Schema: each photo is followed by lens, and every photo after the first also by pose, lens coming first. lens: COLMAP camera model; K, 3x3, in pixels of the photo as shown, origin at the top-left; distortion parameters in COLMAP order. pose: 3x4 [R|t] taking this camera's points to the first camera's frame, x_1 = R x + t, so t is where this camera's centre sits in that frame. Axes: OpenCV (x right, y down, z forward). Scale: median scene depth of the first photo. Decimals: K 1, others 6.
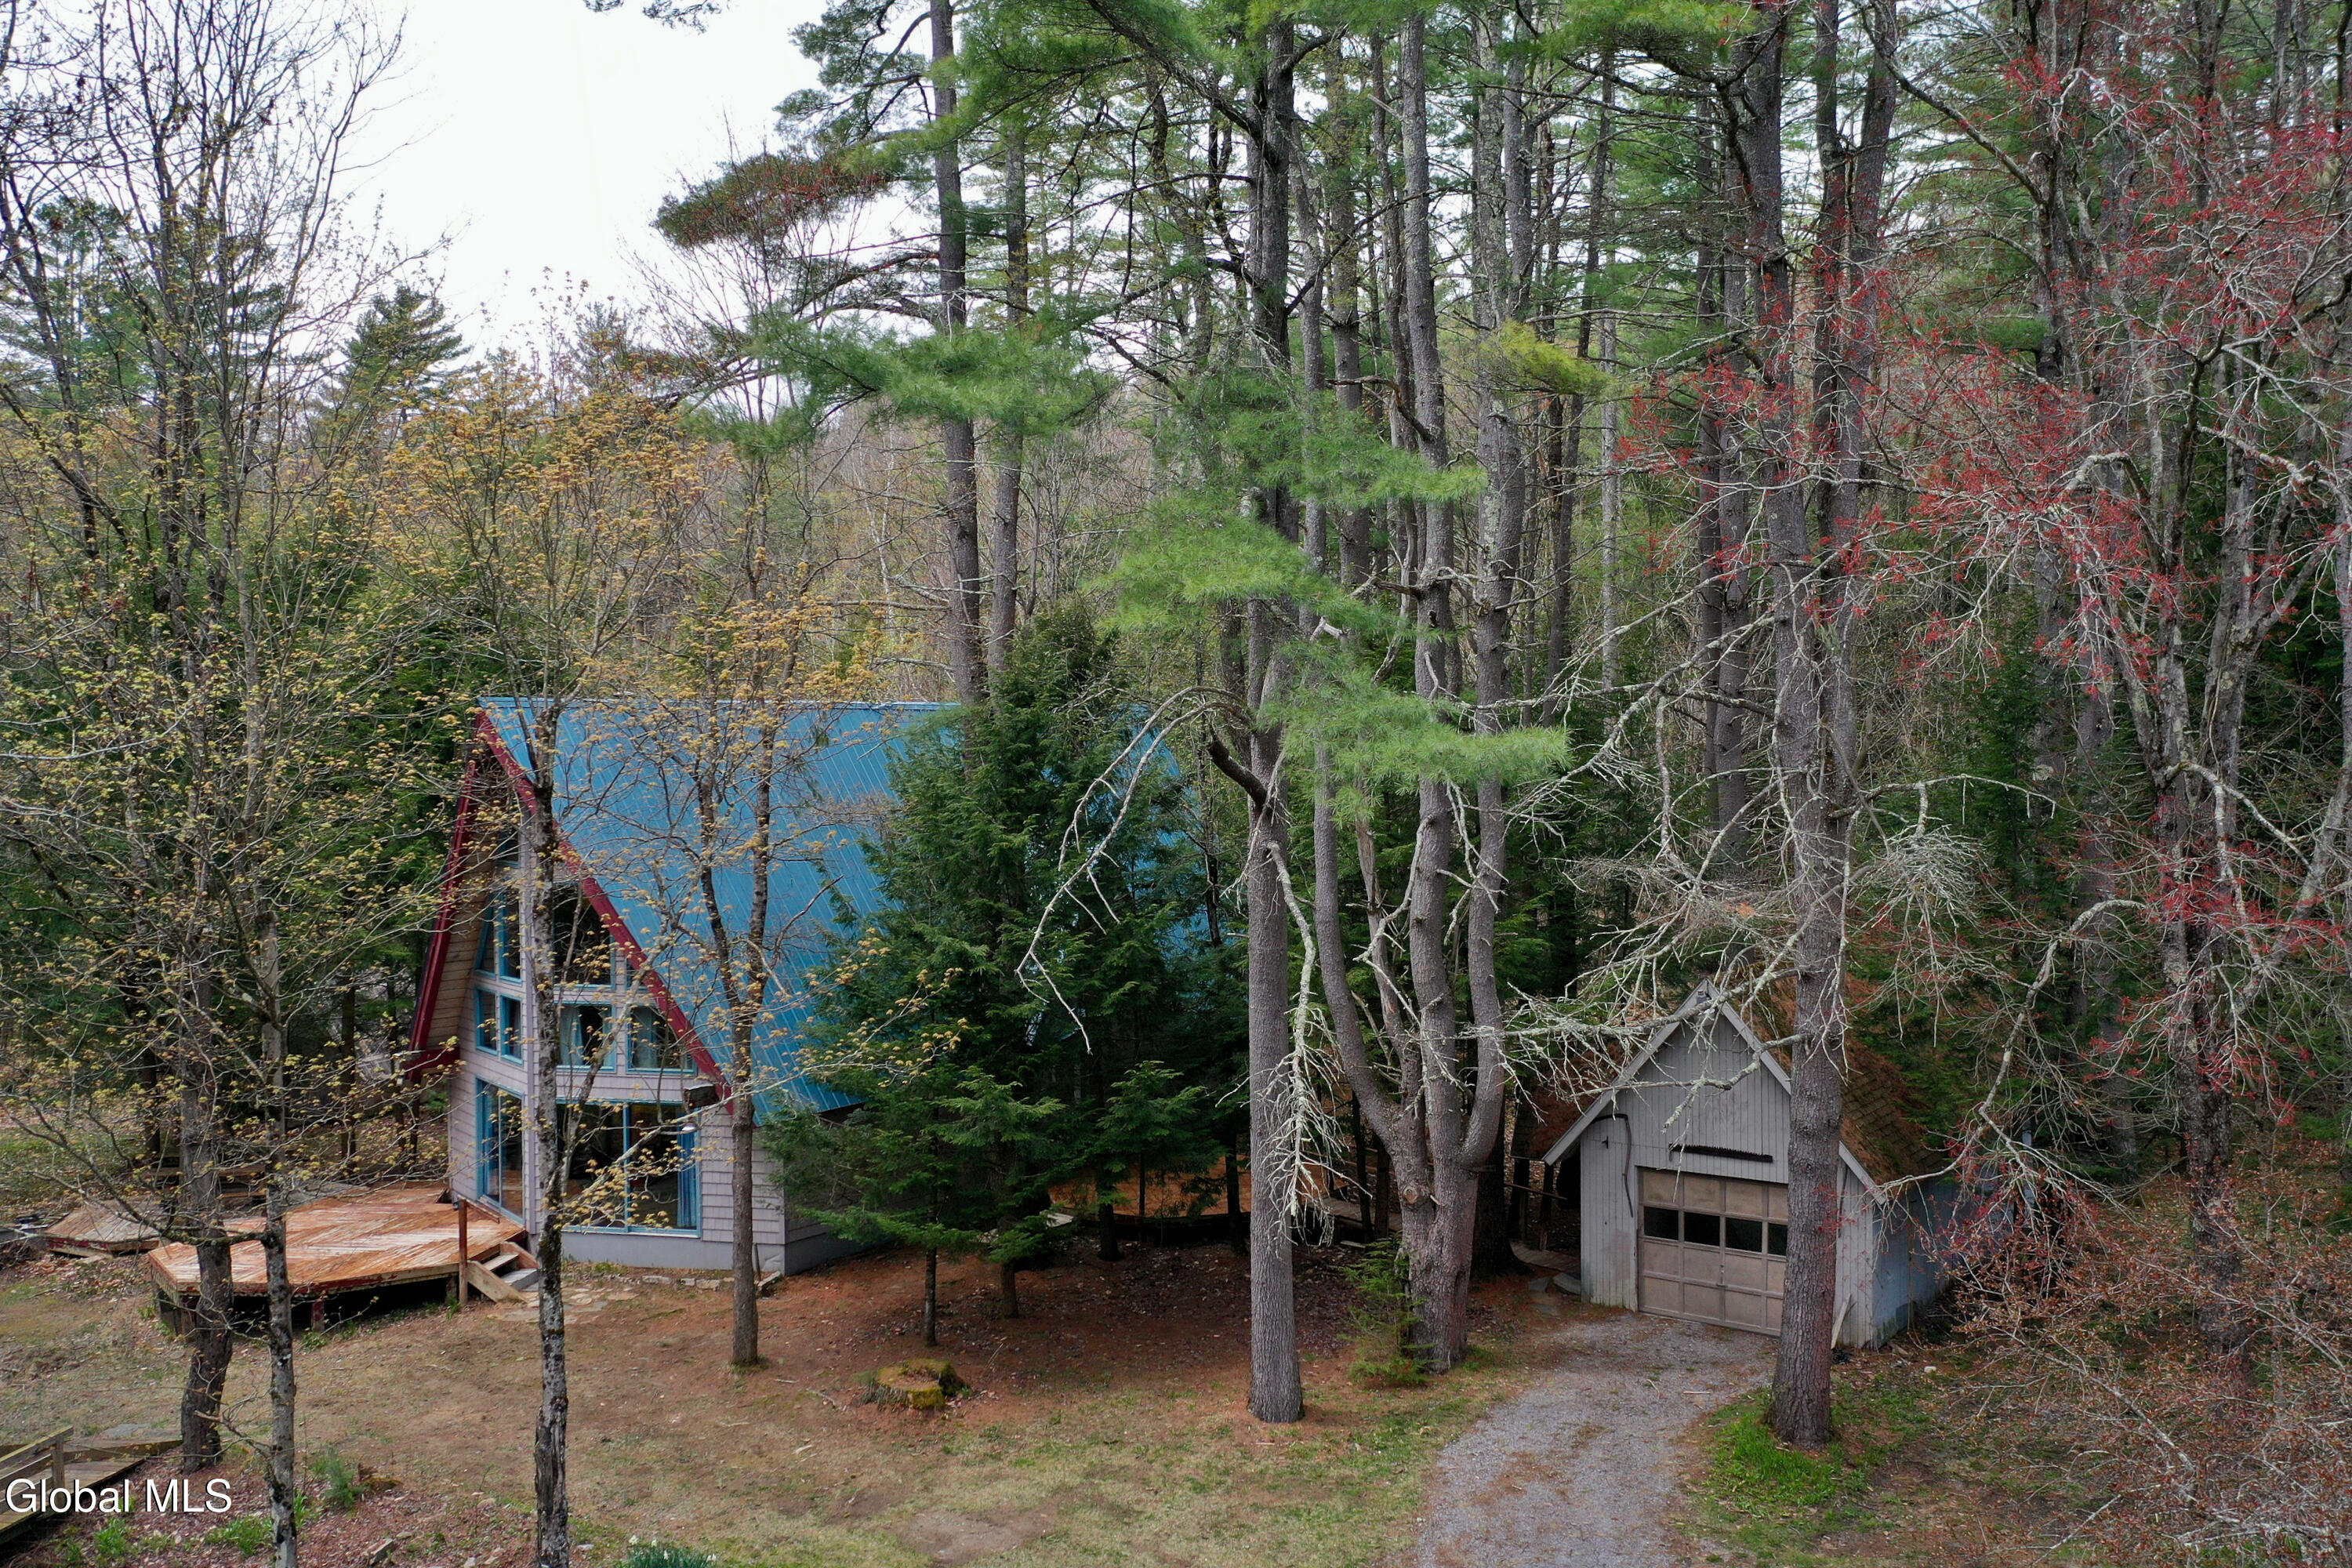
lens RADIAL K [[2102.1, 0, 1256.5], [0, 2102.1, 777.2], [0, 0, 1]] dist [0.008783, 0.005306]
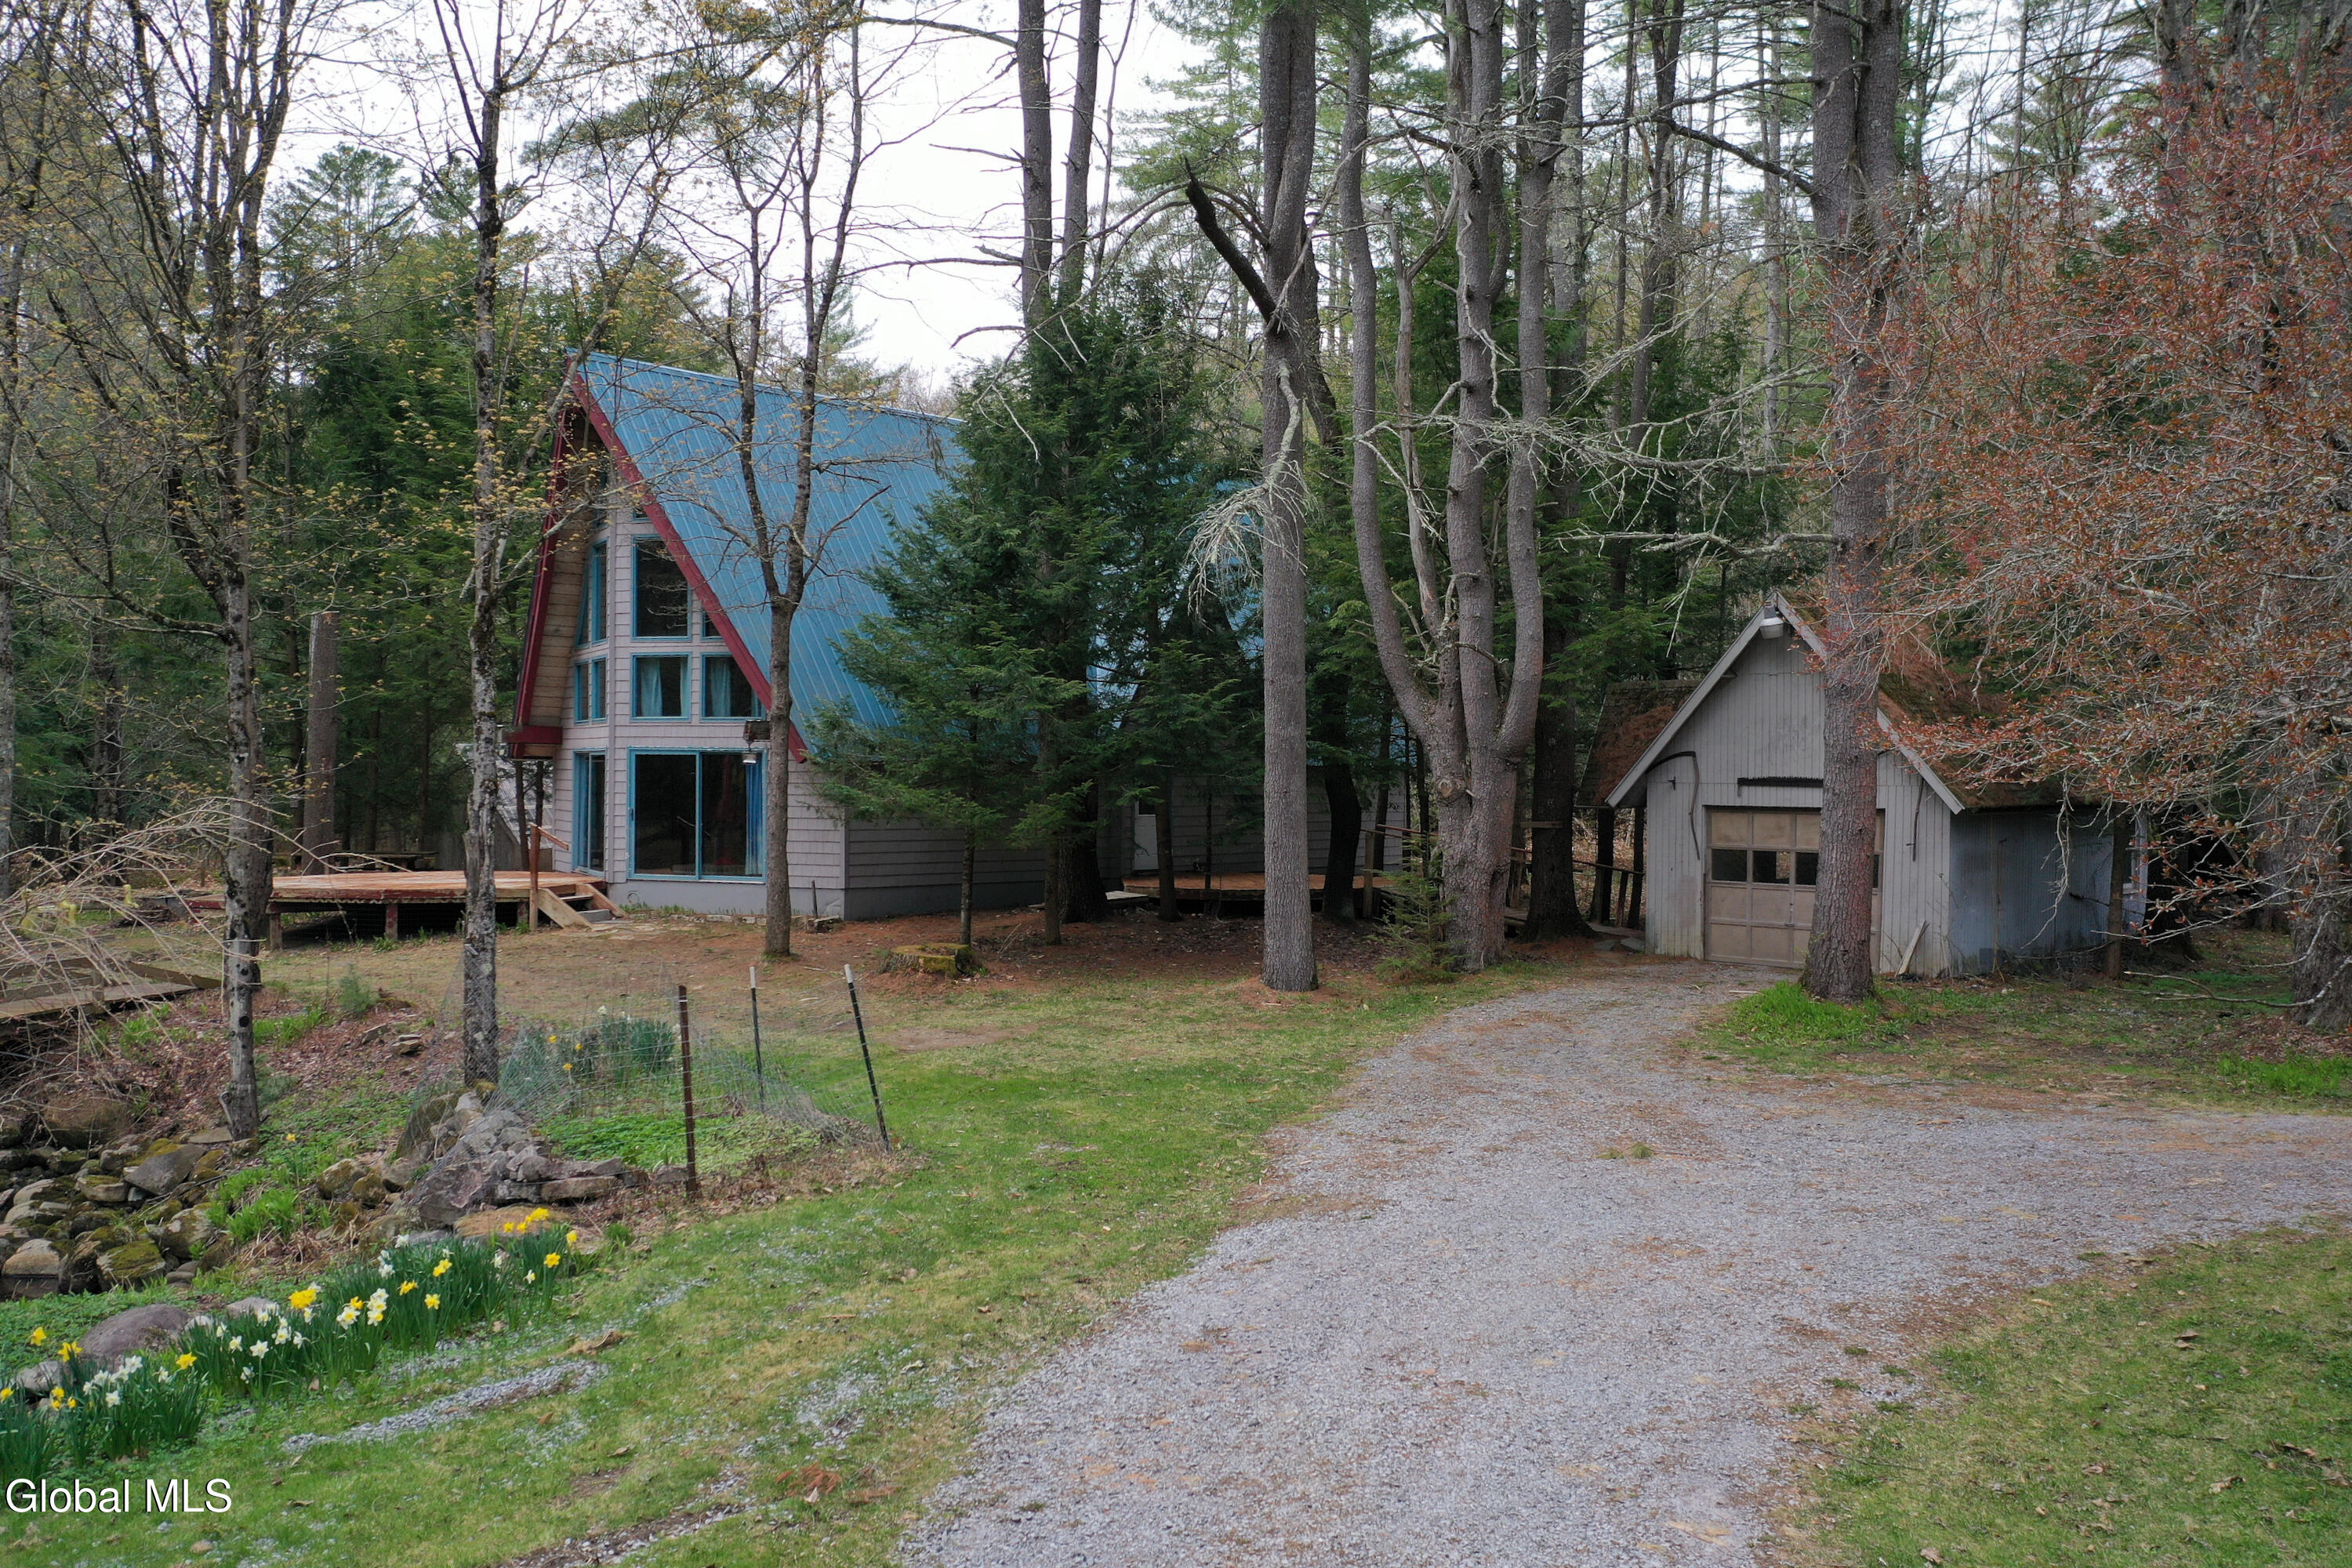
lens RADIAL K [[2050.2, 0, 1234.5], [0, 2050.2, 775.2], [0, 0, 1]] dist [0.008005, 0.006230]
pose [[0.992164, 0.018145, -0.123617, 0.092181], [-0.019784, 0.999732, -0.012045, 0.203230], [0.123365, 0.014396, 0.992257, 0.060912]]
